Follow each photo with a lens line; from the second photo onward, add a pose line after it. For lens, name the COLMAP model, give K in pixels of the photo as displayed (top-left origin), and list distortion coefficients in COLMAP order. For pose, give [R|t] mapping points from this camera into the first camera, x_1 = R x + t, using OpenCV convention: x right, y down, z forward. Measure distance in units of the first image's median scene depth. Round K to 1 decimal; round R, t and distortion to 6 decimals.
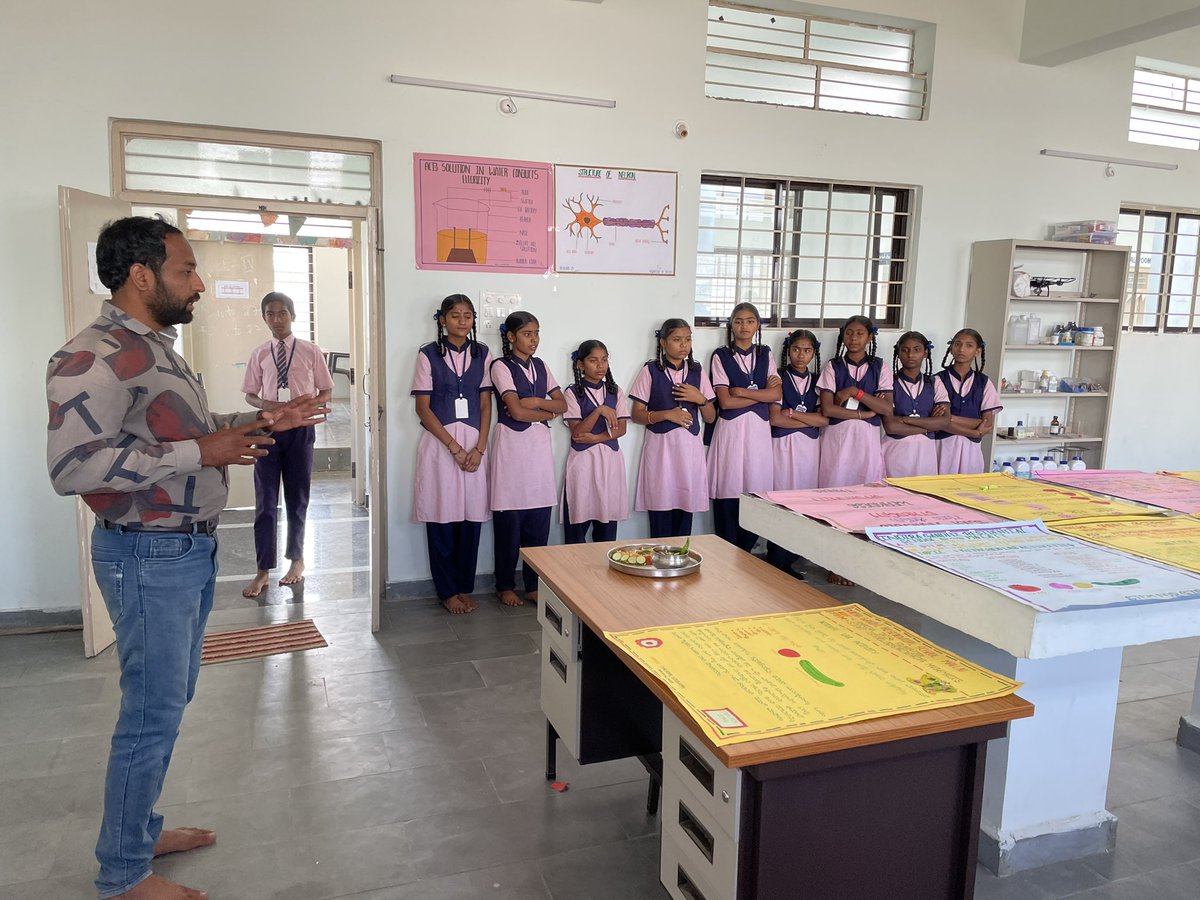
lens RADIAL K [[943.5, 0, 598.8], [0, 943.5, 434.2], [0, 0, 1]] dist [0.092420, -0.138538]
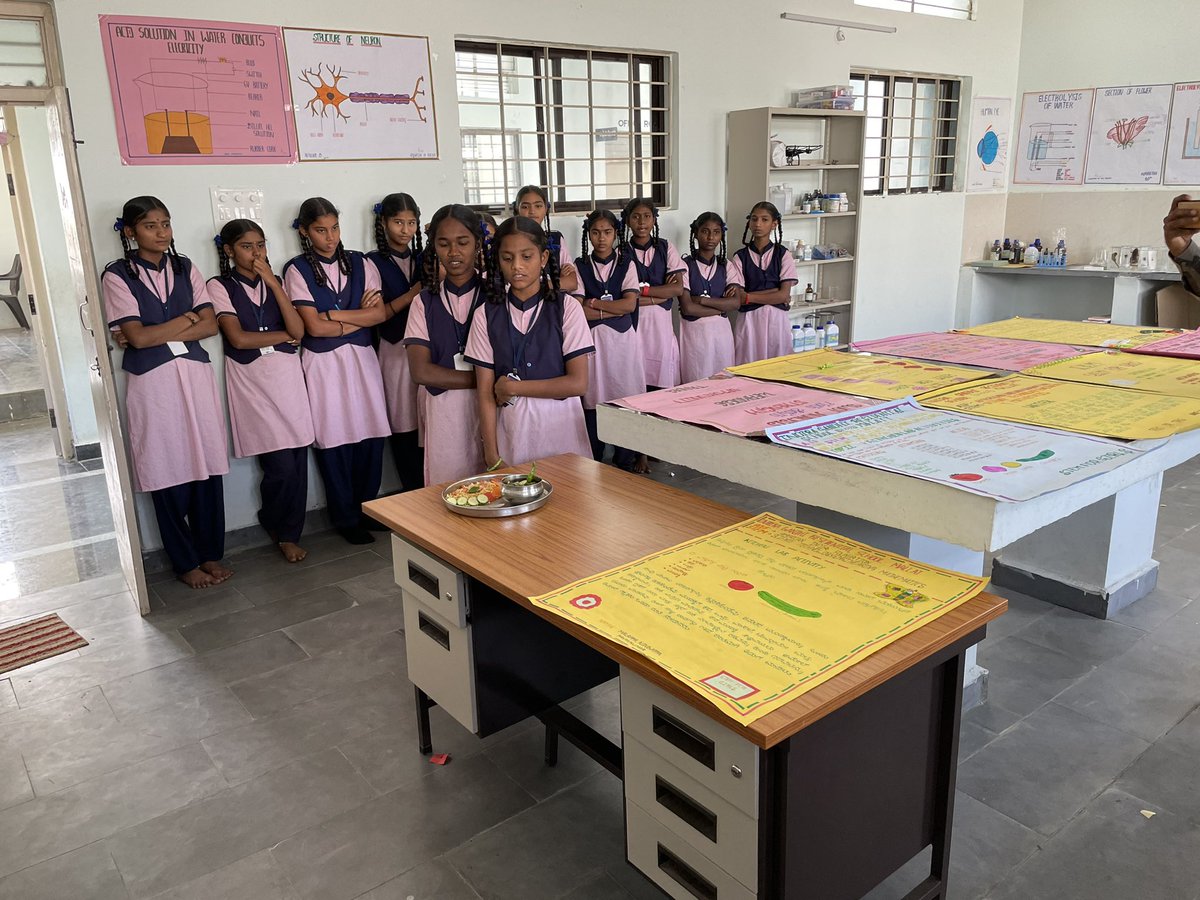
lens RADIAL K [[943.5, 0, 598.8], [0, 943.5, 434.2], [0, 0, 1]] dist [0.092420, -0.138538]
pose [[0.948800, -0.129841, 0.287957, -0.069936], [0.095605, 0.986896, 0.129984, -0.016211], [-0.301061, -0.095799, 0.948781, 0.089931]]
